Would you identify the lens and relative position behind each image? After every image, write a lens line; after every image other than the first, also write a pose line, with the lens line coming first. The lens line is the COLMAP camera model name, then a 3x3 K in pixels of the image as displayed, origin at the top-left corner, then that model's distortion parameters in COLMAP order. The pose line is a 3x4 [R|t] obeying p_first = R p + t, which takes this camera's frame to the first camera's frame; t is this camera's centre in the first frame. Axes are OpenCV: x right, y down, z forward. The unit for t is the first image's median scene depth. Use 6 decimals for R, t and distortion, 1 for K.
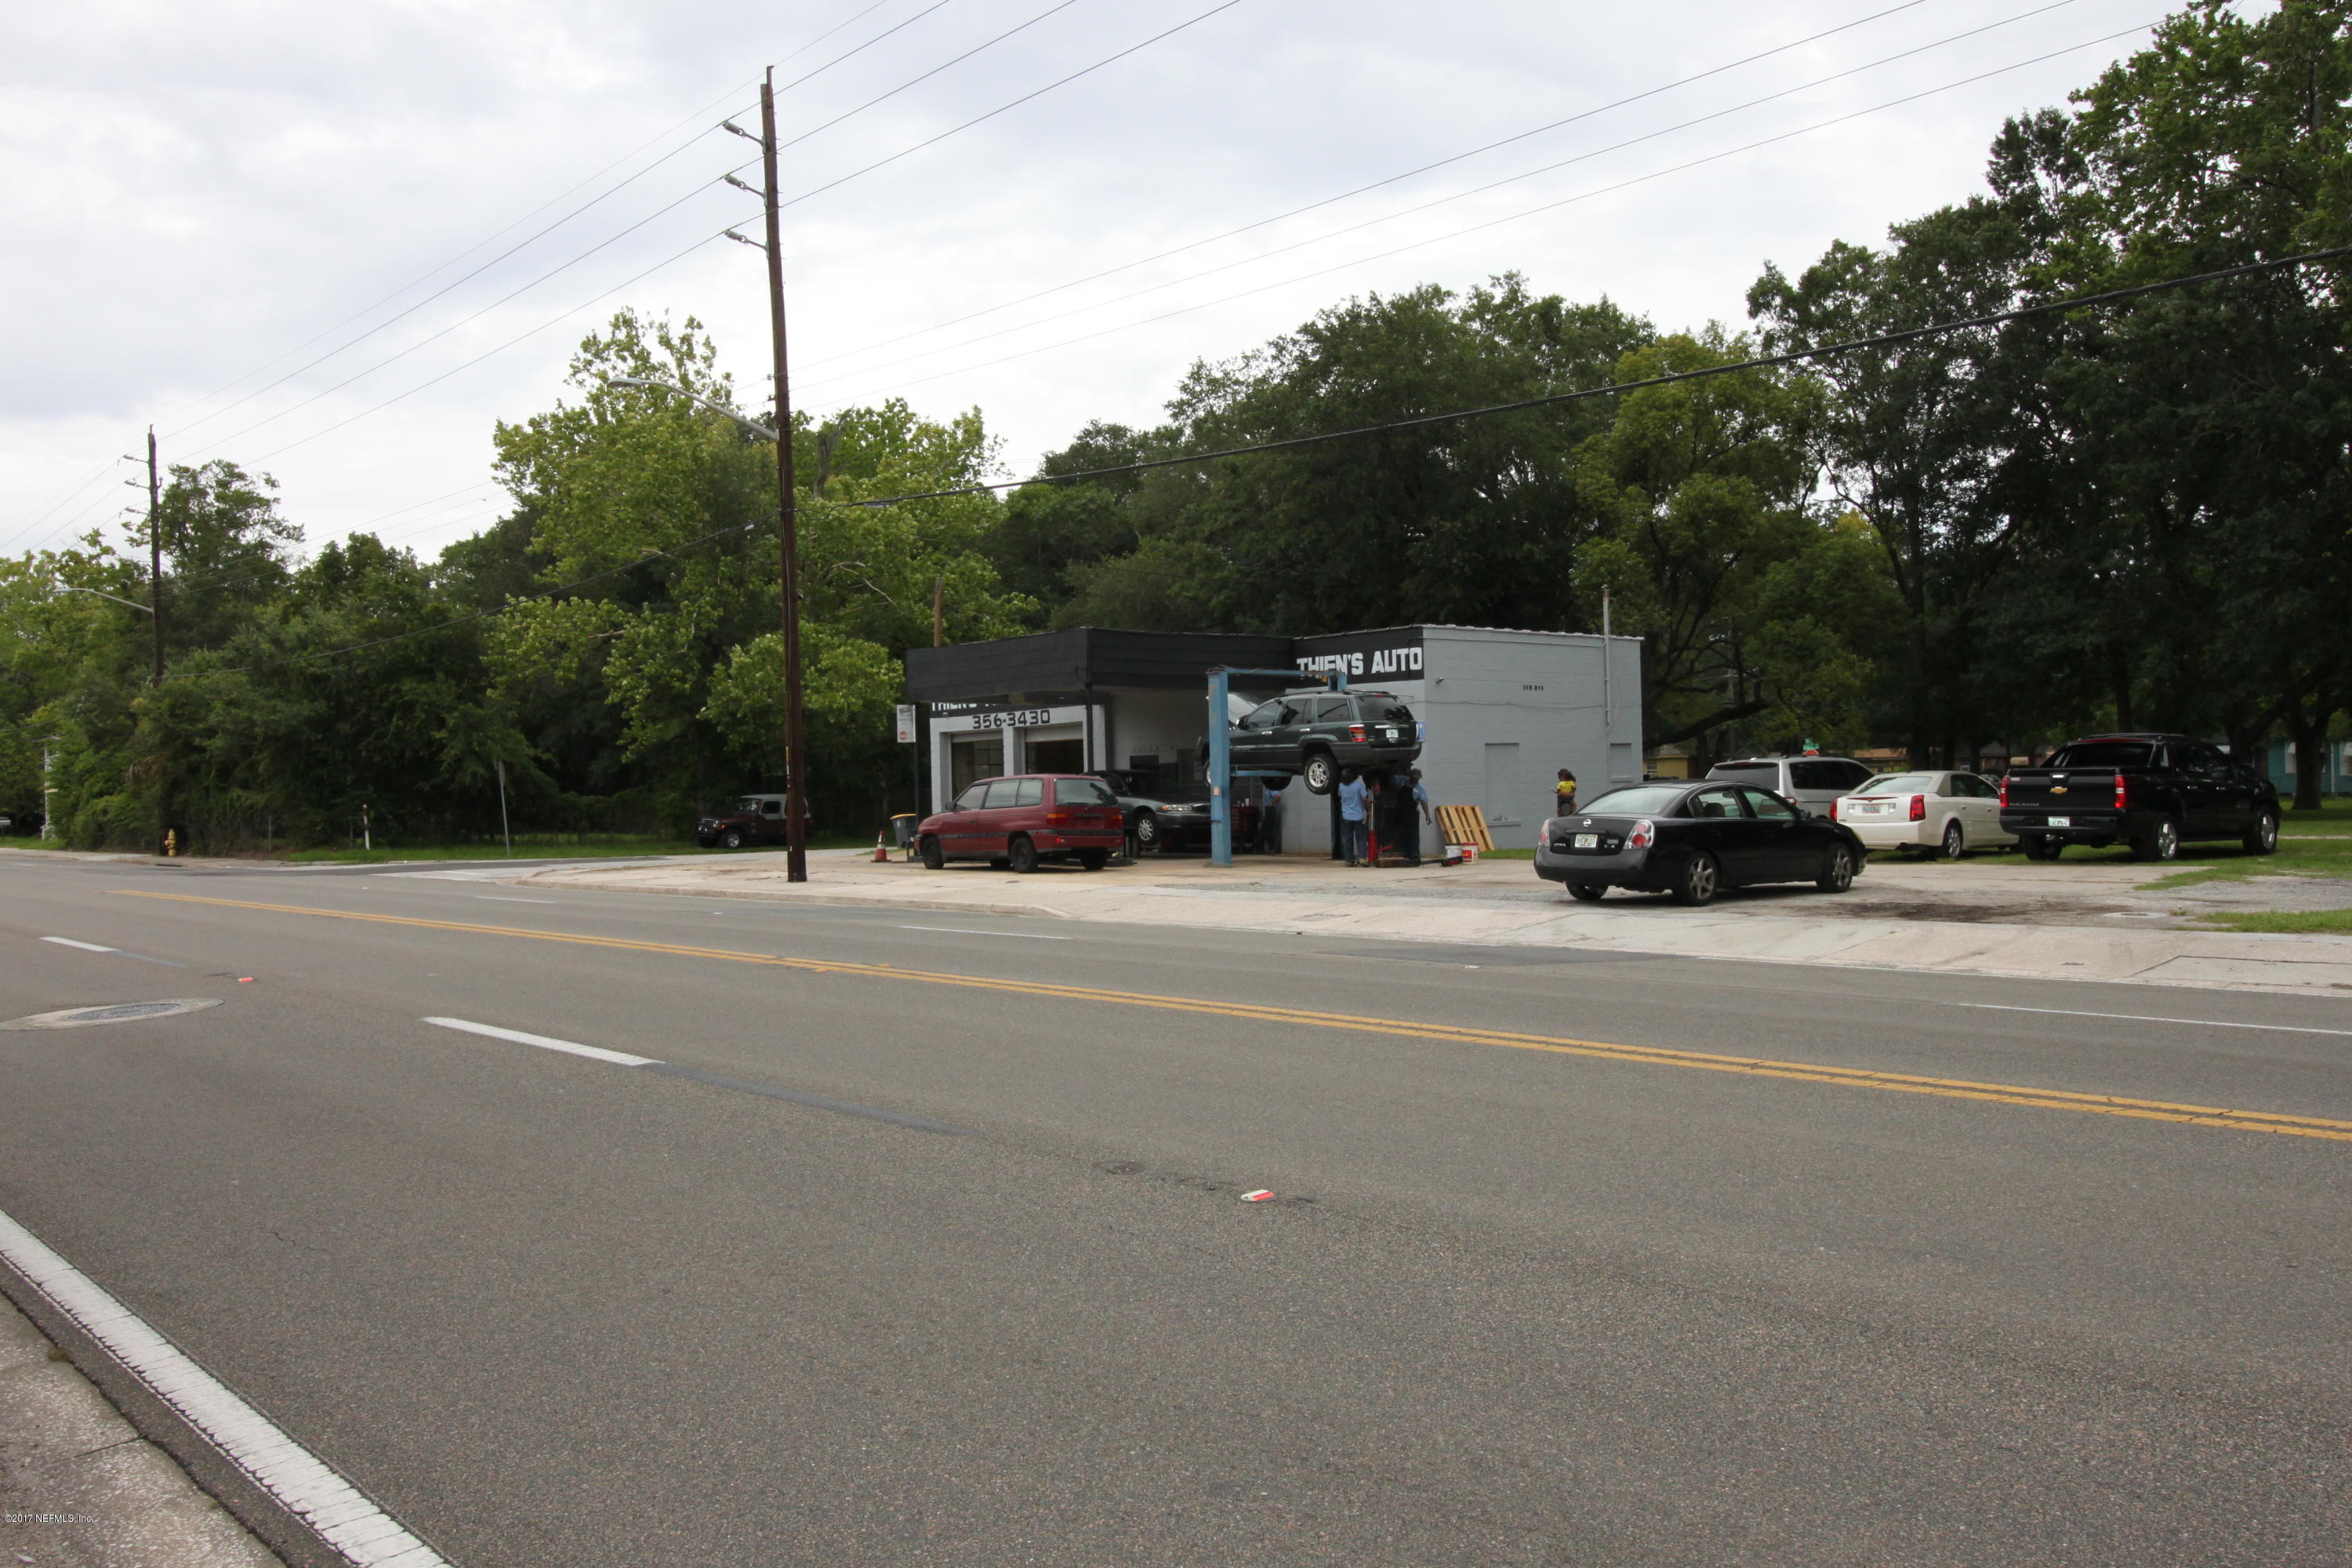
lens RADIAL K [[1934.2, 0, 1176.0], [0, 1934.2, 784.0], [0, 0, 1]] dist [0.009223, 0.014720]
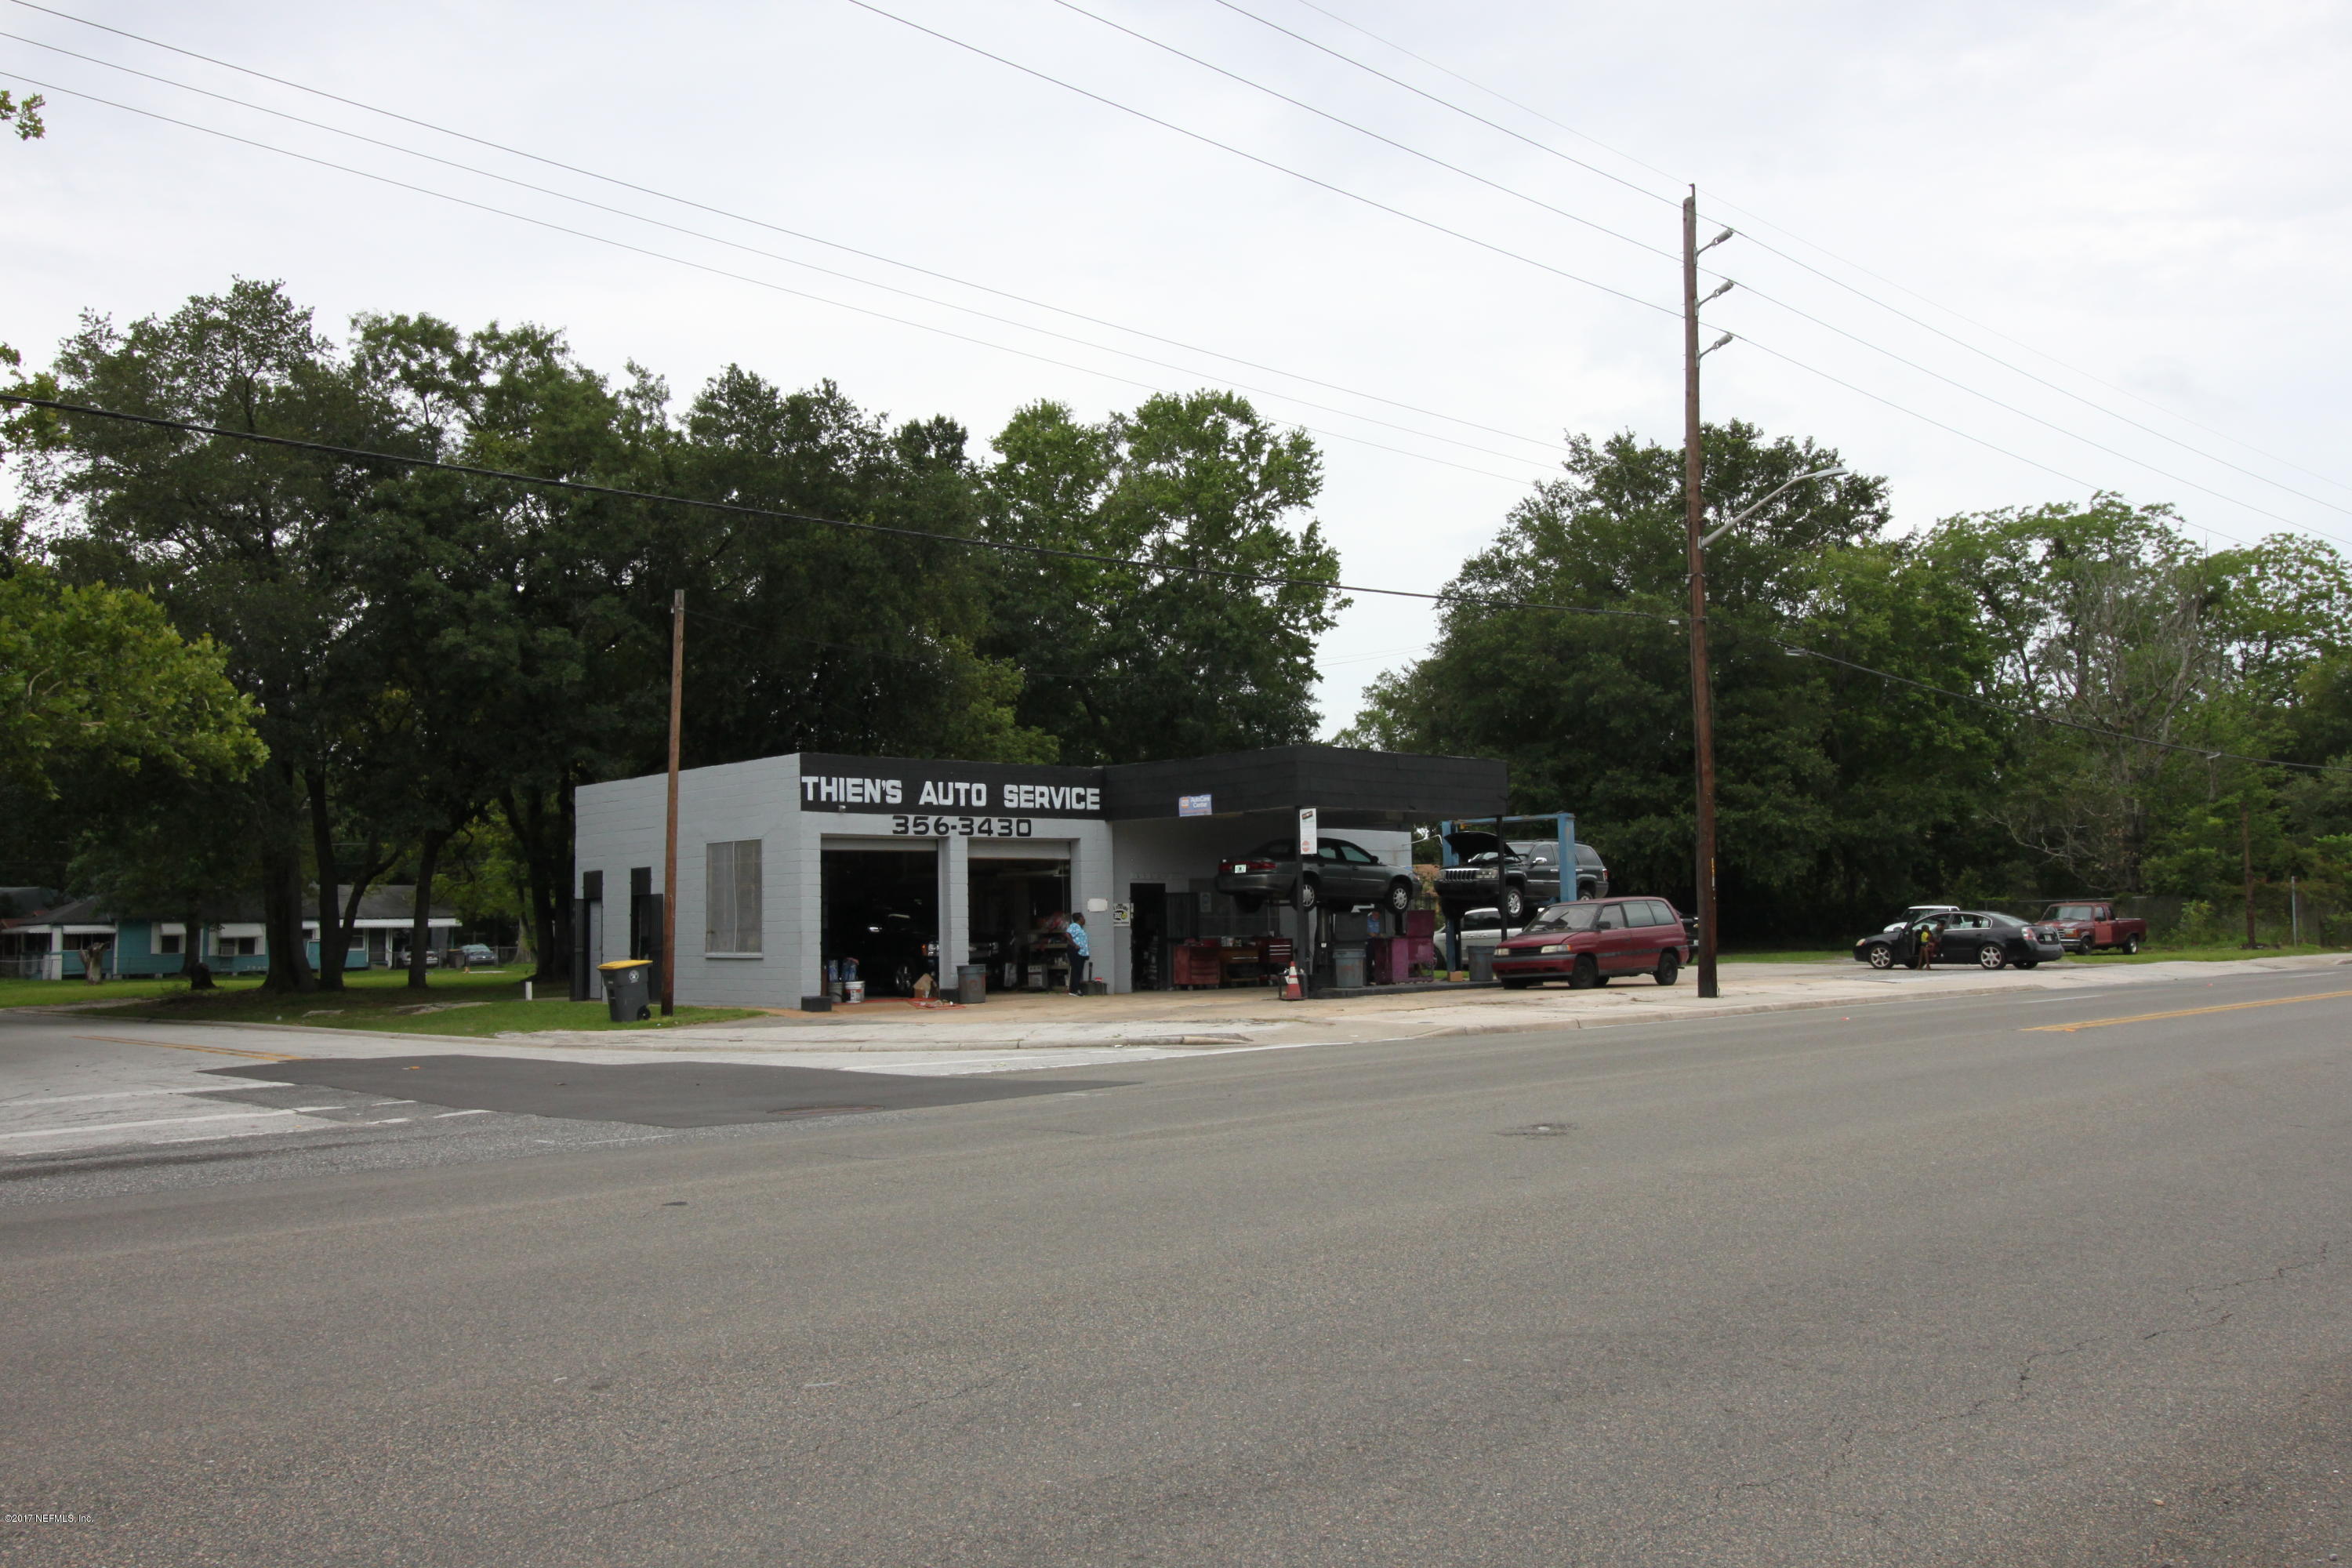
lens RADIAL K [[1934.2, 0, 1176.0], [0, 1934.2, 784.0], [0, 0, 1]] dist [0.009223, 0.014720]
pose [[-0.047536, 0.098839, 0.993967, -0.932357], [0.014936, 0.995051, -0.098233, 0.028456], [-0.998758, 0.010177, -0.048777, 1.054595]]
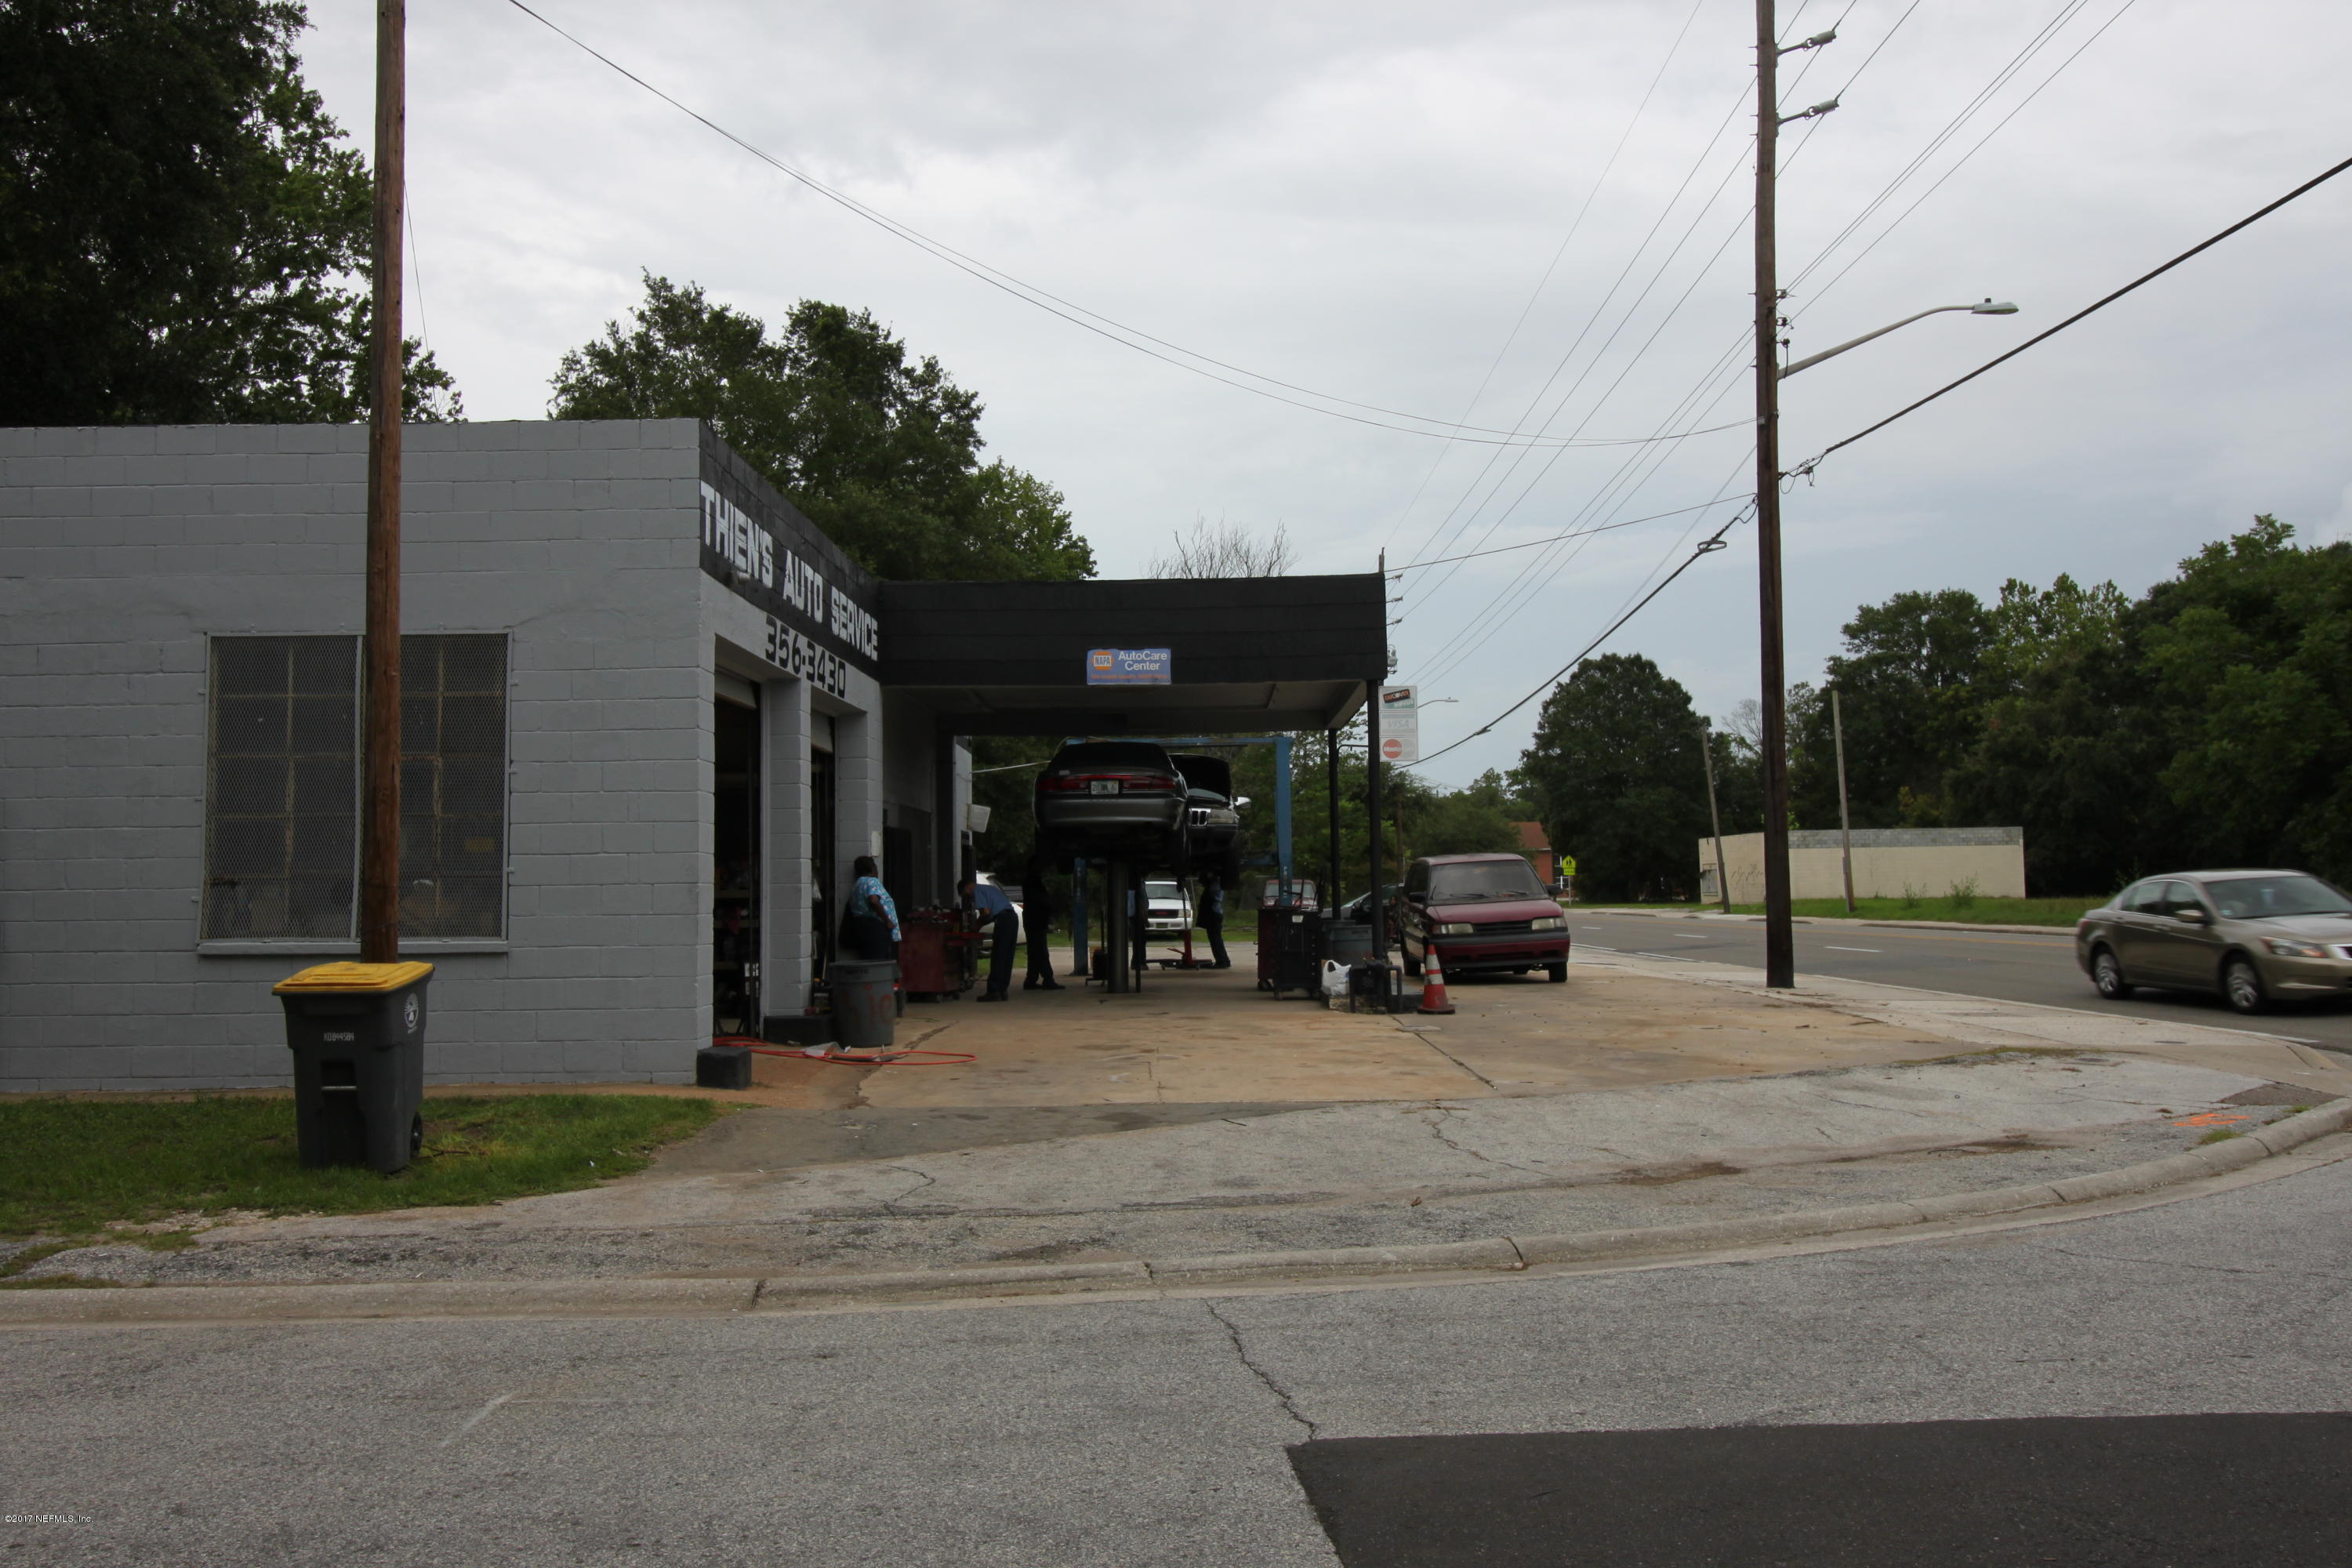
lens RADIAL K [[1934.2, 0, 1176.0], [0, 1934.2, 784.0], [0, 0, 1]] dist [0.009223, 0.014720]
pose [[-0.739701, 0.073730, 0.668885, -0.401528], [0.026154, 0.996379, -0.080906, 0.020058], [-0.672427, -0.042352, -0.738950, 1.338462]]
